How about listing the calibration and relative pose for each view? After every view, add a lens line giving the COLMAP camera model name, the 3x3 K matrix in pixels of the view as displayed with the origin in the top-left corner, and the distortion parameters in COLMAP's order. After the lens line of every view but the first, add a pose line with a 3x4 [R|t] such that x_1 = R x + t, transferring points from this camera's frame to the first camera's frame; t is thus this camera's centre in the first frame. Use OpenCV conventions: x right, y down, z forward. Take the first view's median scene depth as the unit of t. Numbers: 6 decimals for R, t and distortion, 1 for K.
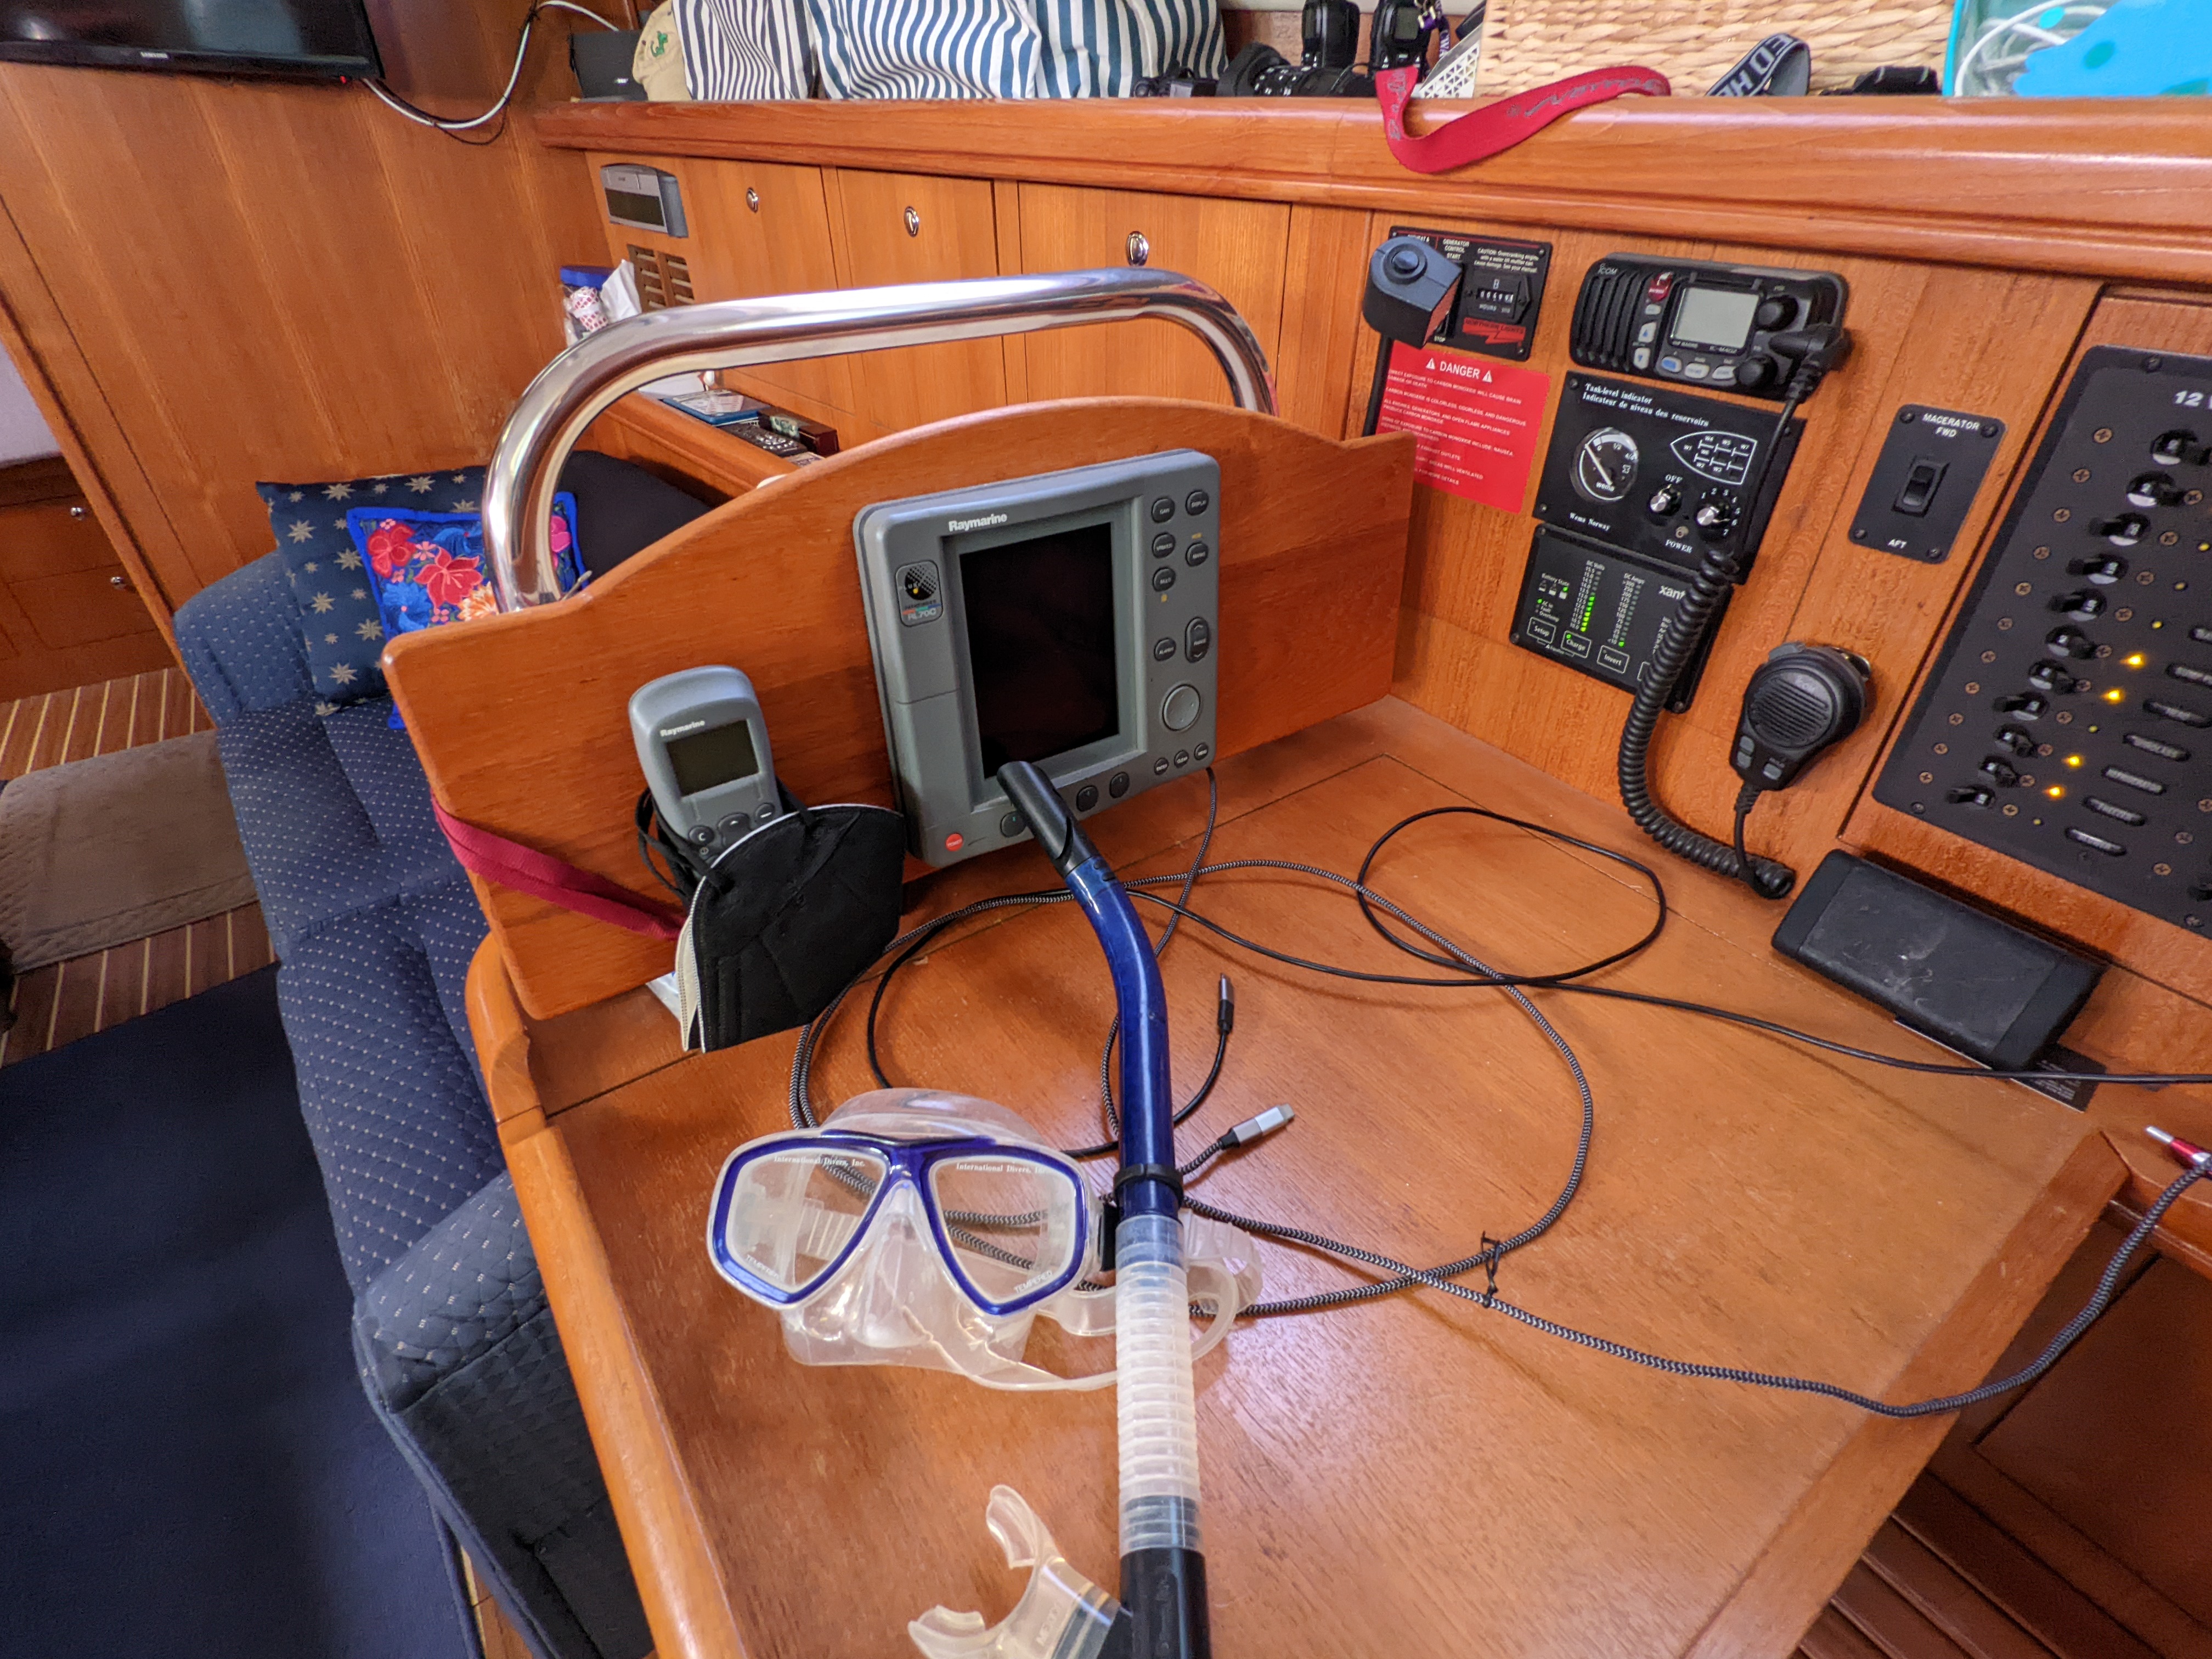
lens RADIAL K [[1048.5, 0, 1101.3], [0, 1048.5, 821.1], [0, 0, 1]] dist [0.002184, -0.000653]
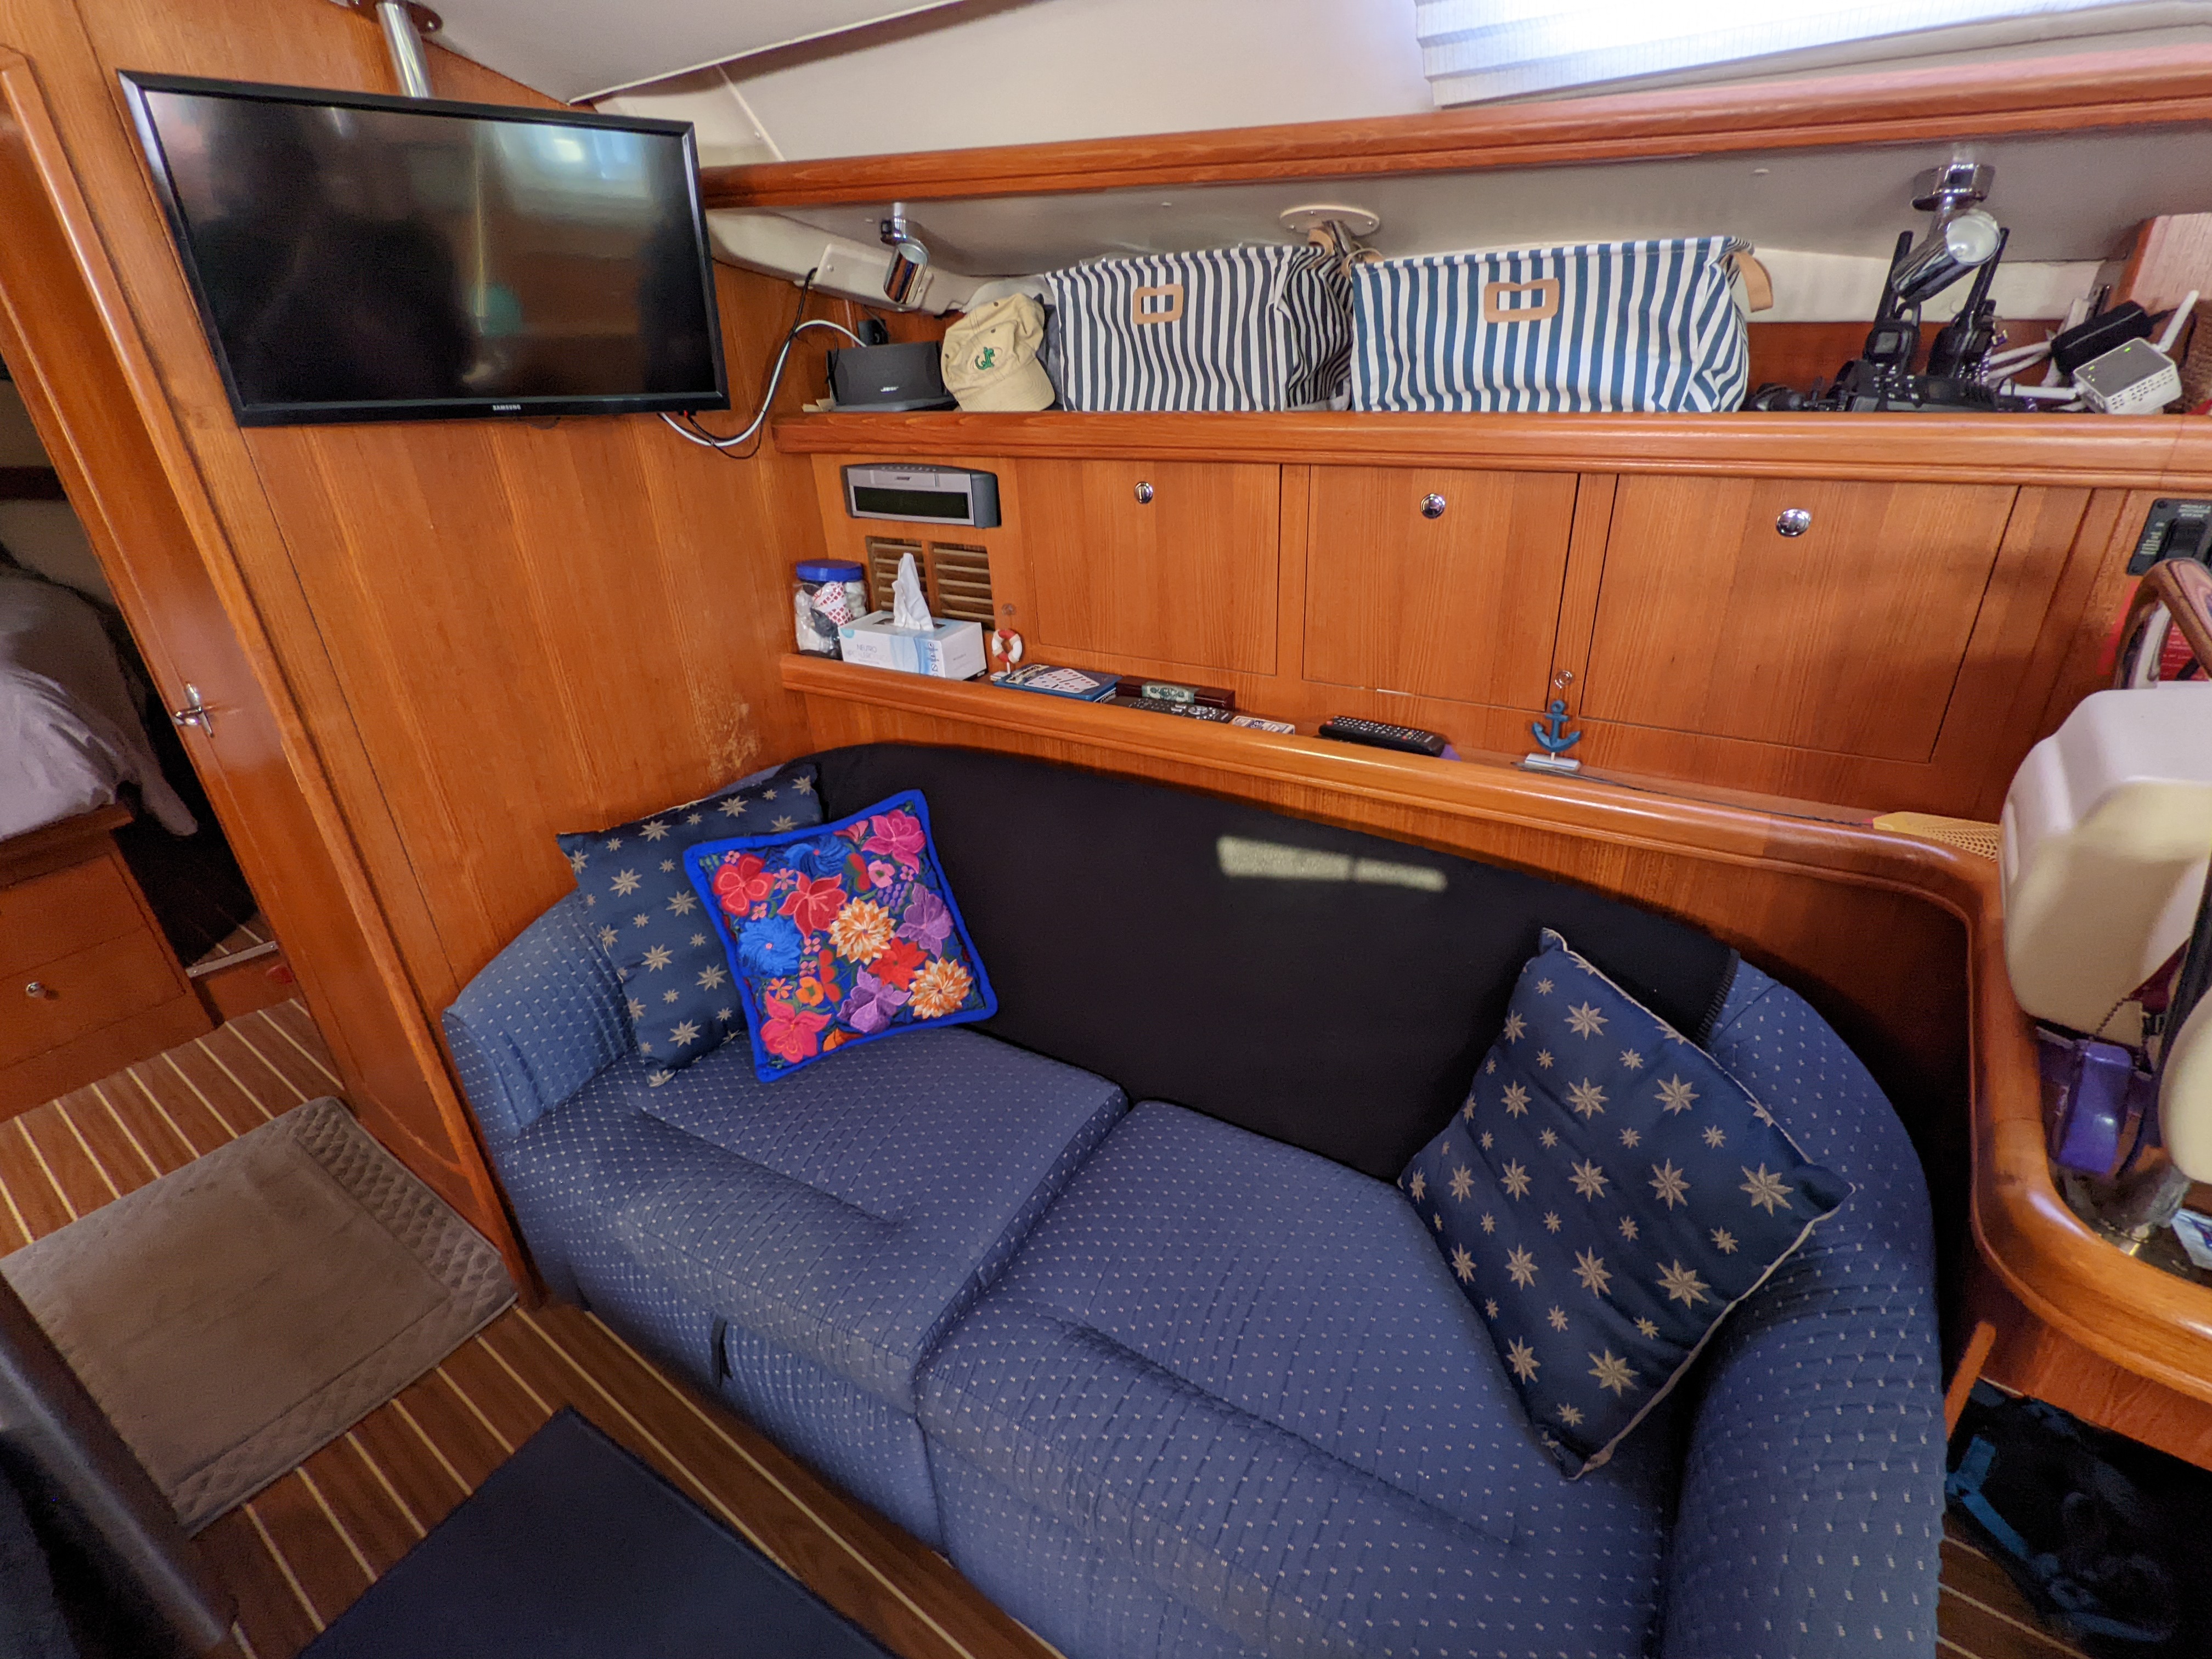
lens RADIAL K [[1048.5, 0, 1101.3], [0, 1048.5, 821.1], [0, 0, 1]] dist [0.002184, -0.000653]
pose [[0.948265, -0.176939, 0.263601, -0.611113], [0.215662, 0.968326, -0.125838, -0.132102], [-0.232986, 0.176176, 0.956389, 0.060282]]
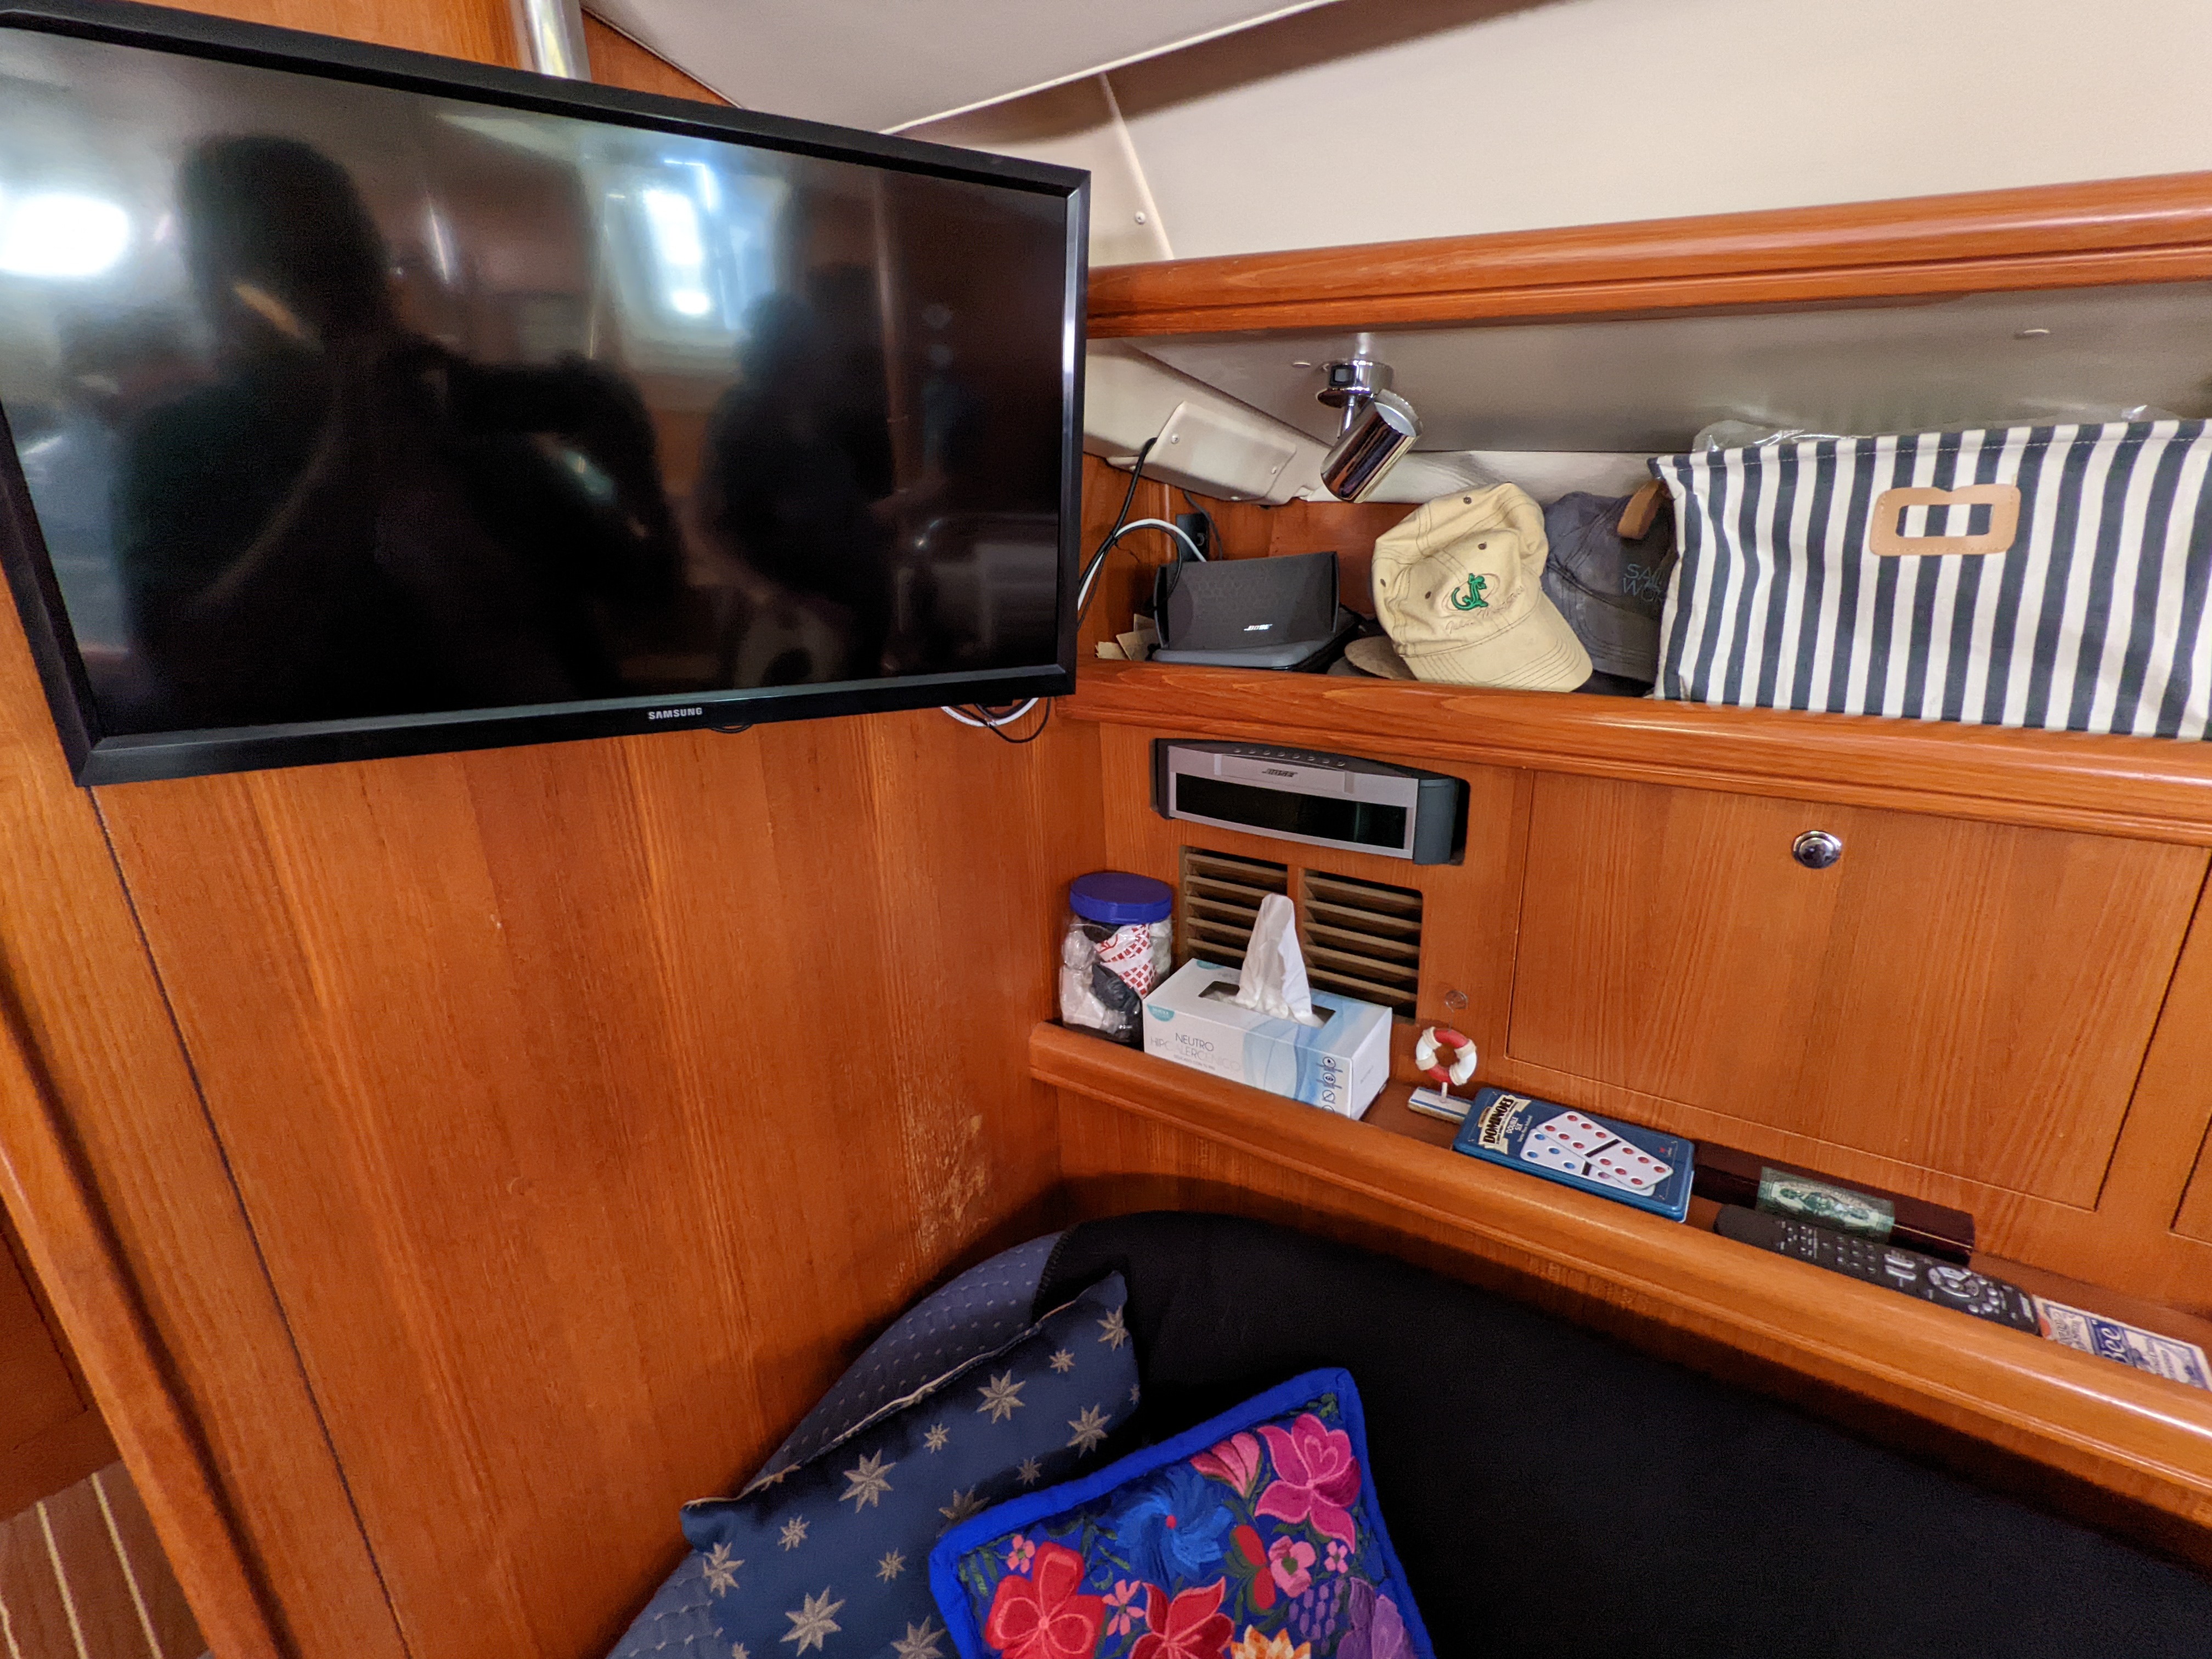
lens RADIAL K [[1048.5, 0, 1101.3], [0, 1048.5, 821.1], [0, 0, 1]] dist [0.002184, -0.000653]
pose [[0.960497, -0.119521, 0.251317, -0.722219], [0.184024, 0.950226, -0.251408, -0.463898], [-0.208760, 0.287725, 0.934684, 0.482142]]
